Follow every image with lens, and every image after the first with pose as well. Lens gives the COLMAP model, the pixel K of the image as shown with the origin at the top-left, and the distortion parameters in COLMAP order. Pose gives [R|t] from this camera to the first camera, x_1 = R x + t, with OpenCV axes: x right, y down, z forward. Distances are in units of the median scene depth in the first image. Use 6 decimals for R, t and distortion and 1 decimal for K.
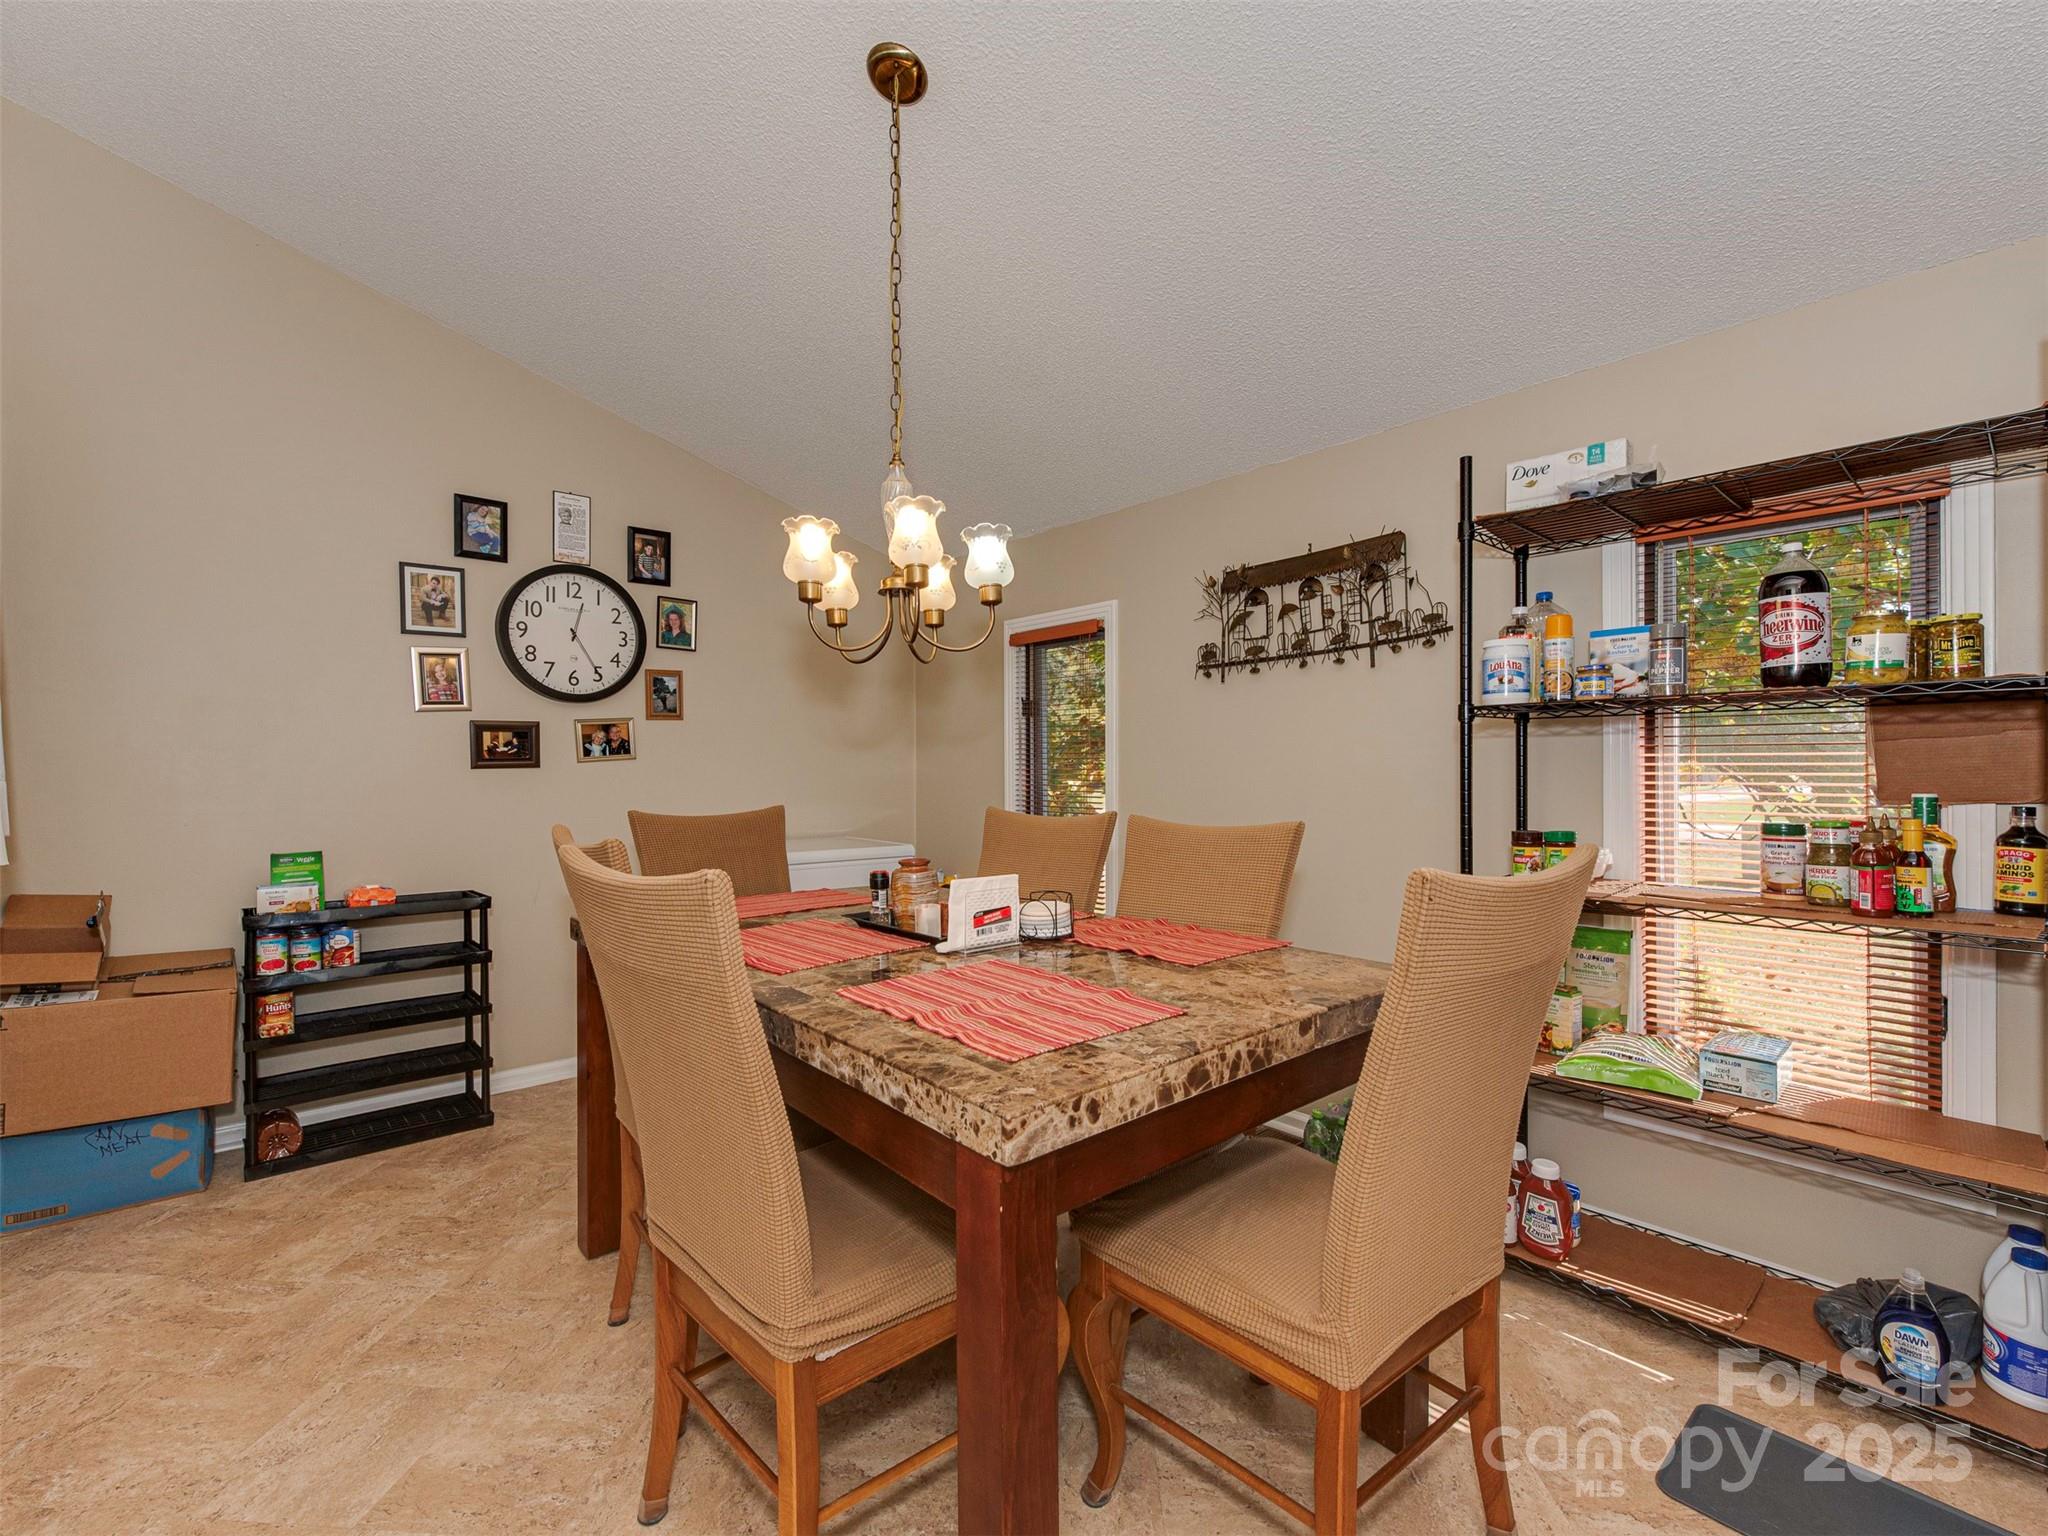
lens RADIAL K [[913.7, 0, 1052.2], [0, 913.7, 755.6], [0, 0, 1]] dist [0.000509, -0.000179]
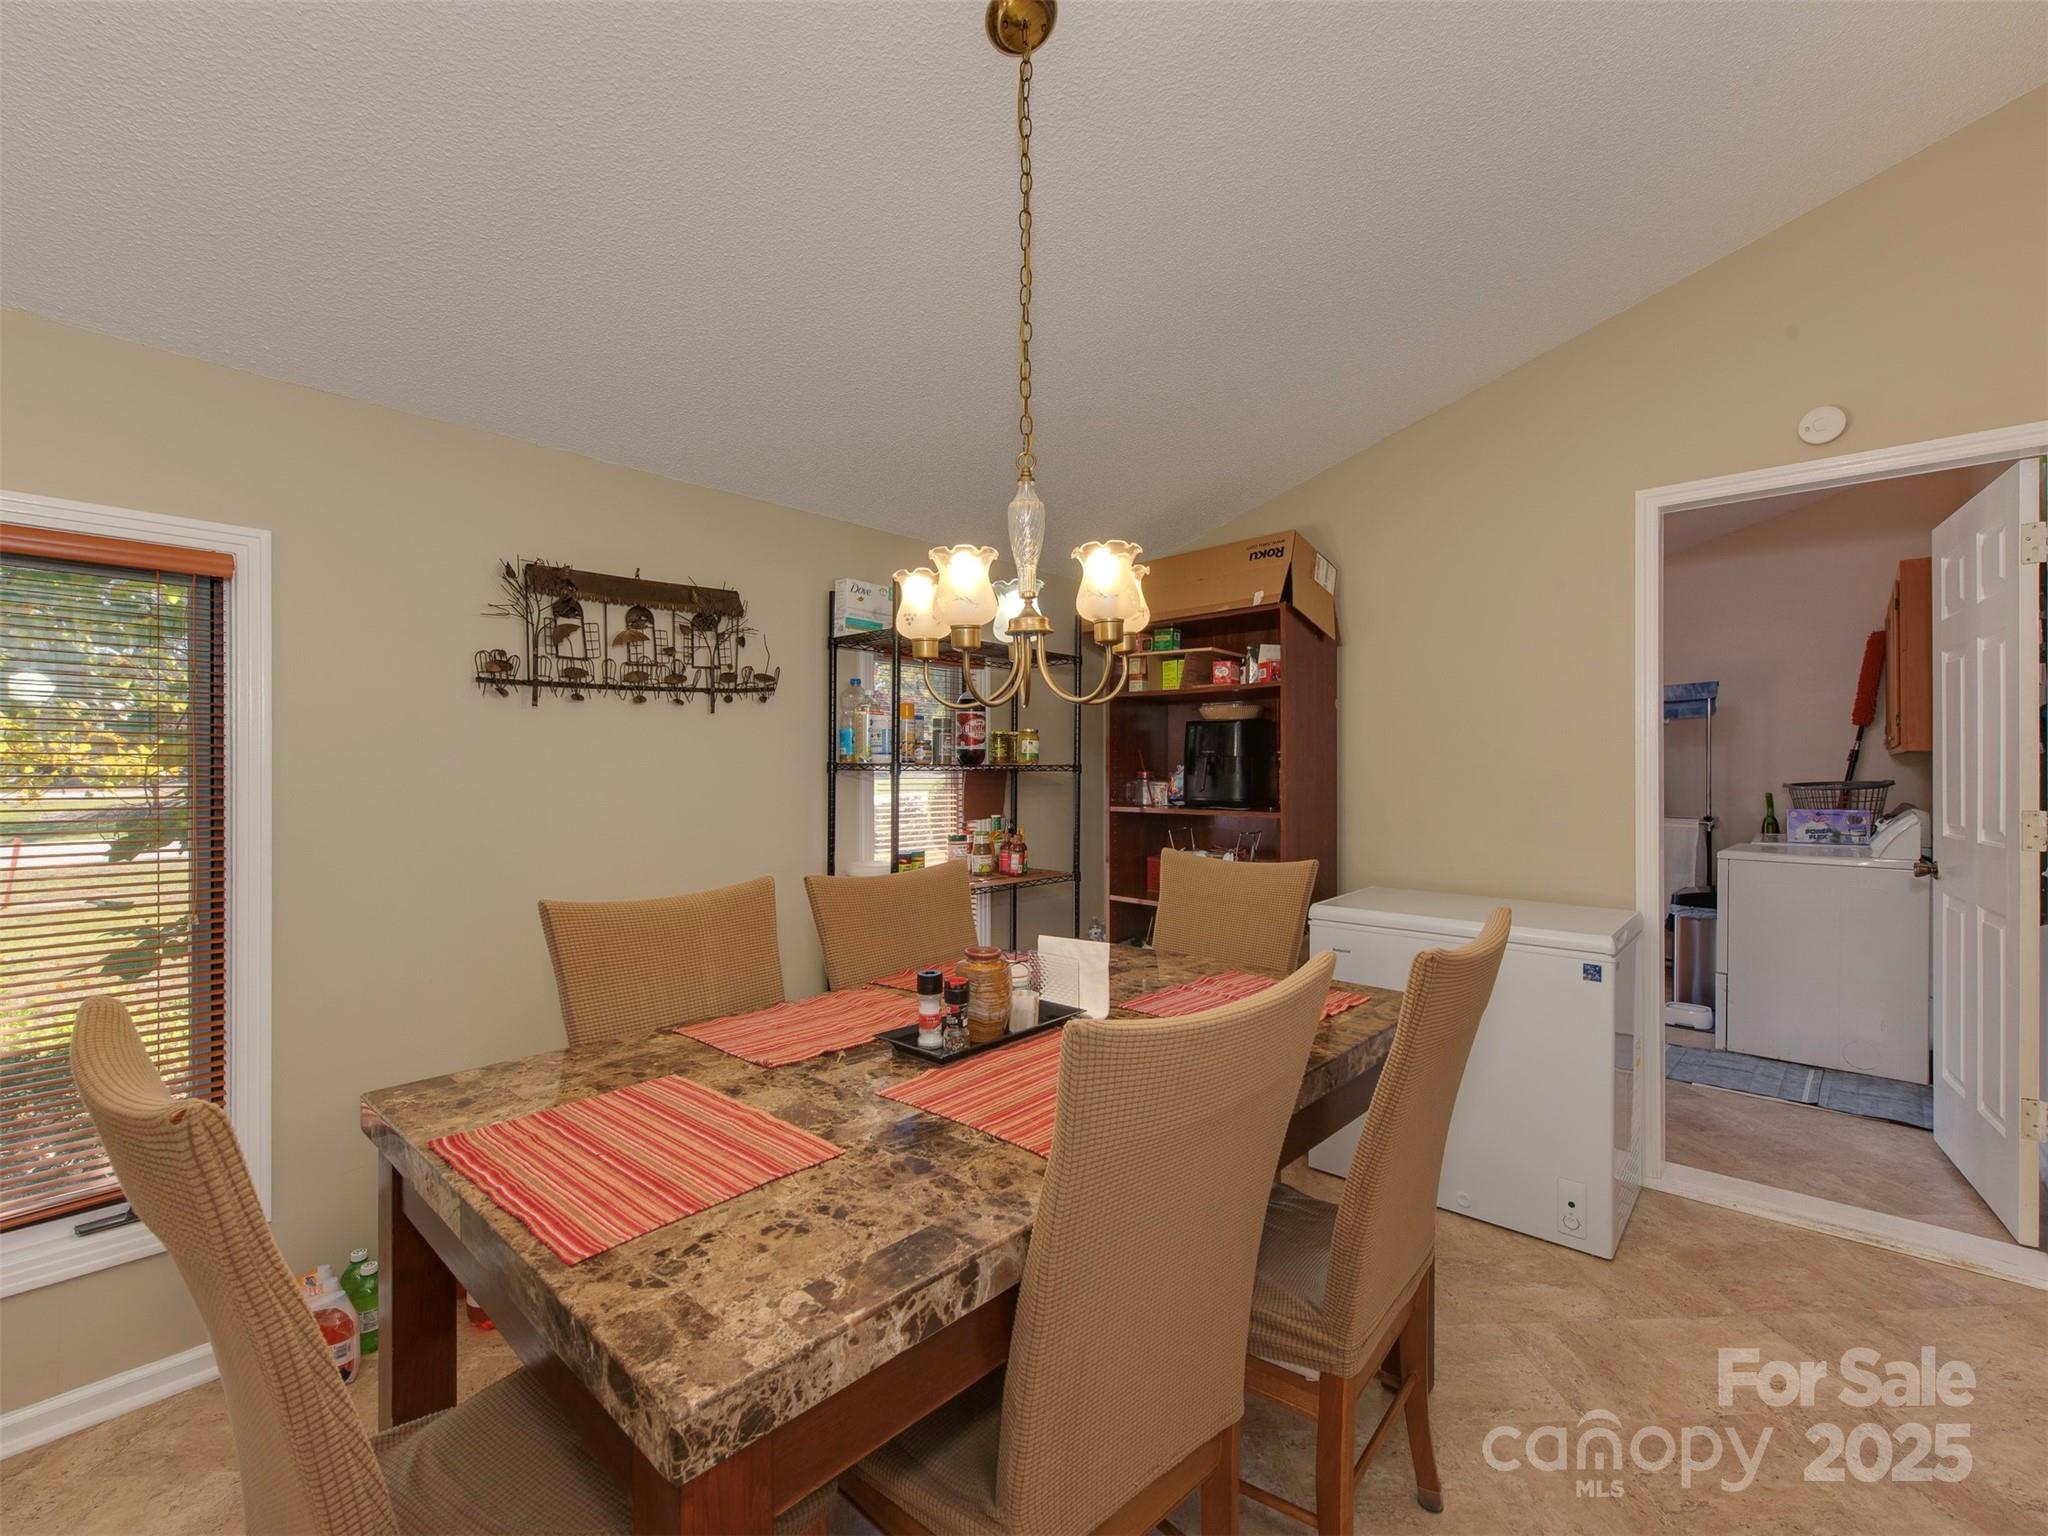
lens RADIAL K [[913.7, 0, 1052.2], [0, 913.7, 755.6], [0, 0, 1]] dist [0.000509, -0.000179]
pose [[-0.106295, 0.021471, 0.994103, -0.671633], [-0.019433, 0.999531, -0.023666, -0.031988], [-0.994145, -0.021834, -0.105828, 0.697884]]
